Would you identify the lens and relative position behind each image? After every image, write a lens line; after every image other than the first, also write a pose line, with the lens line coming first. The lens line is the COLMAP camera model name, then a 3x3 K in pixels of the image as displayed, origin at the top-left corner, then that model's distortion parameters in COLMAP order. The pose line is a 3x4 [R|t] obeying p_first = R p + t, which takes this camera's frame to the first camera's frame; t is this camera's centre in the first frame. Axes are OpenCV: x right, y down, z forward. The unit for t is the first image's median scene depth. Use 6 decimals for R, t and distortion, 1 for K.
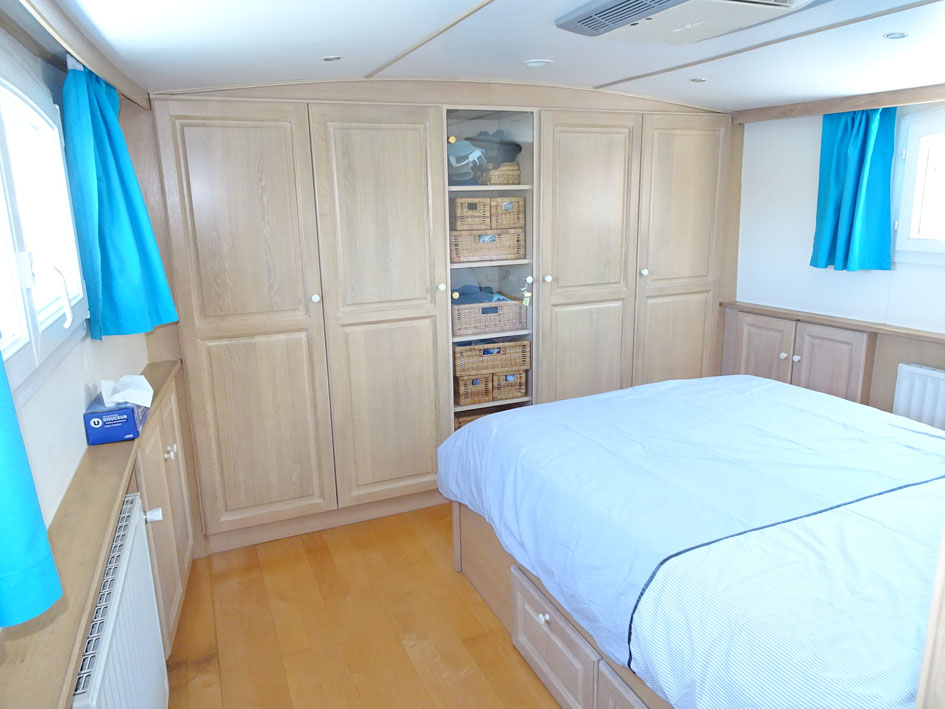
lens RADIAL K [[683.2, 0, 474.3], [0, 683.2, 357.0], [0, 0, 1]] dist [0.004240, -0.000415]
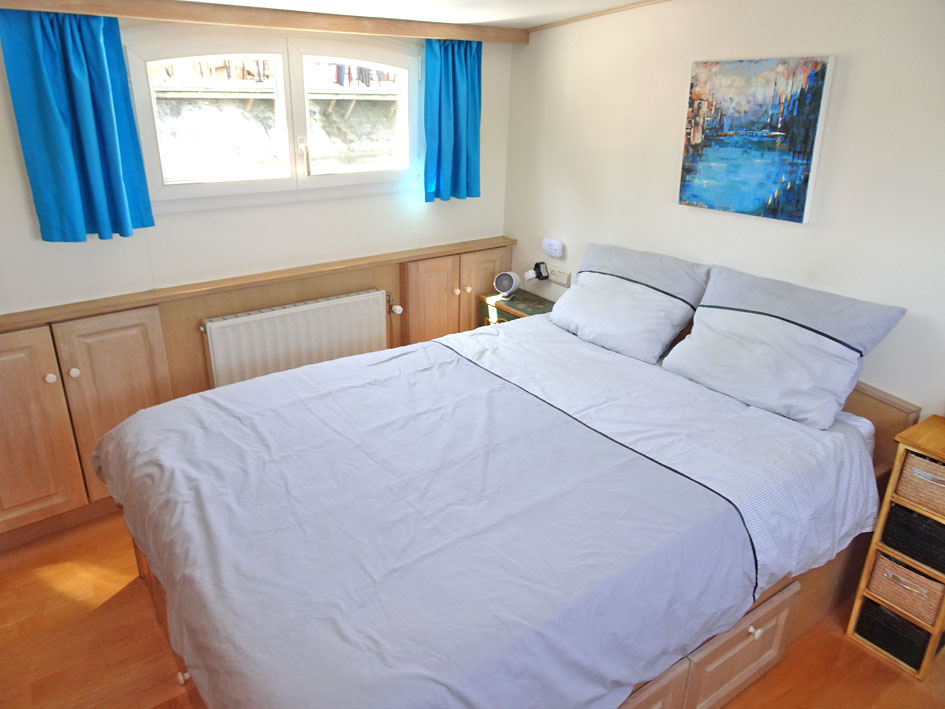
lens RADIAL K [[683.2, 0, 472.7], [0, 683.2, 352.1], [0, 0, 1]] dist [0.004240, -0.000415]
pose [[-0.214111, -0.348077, 0.912688, -0.301944], [0.215111, 0.894617, 0.391648, -0.243415], [-0.952829, 0.280185, -0.116672, 0.811389]]
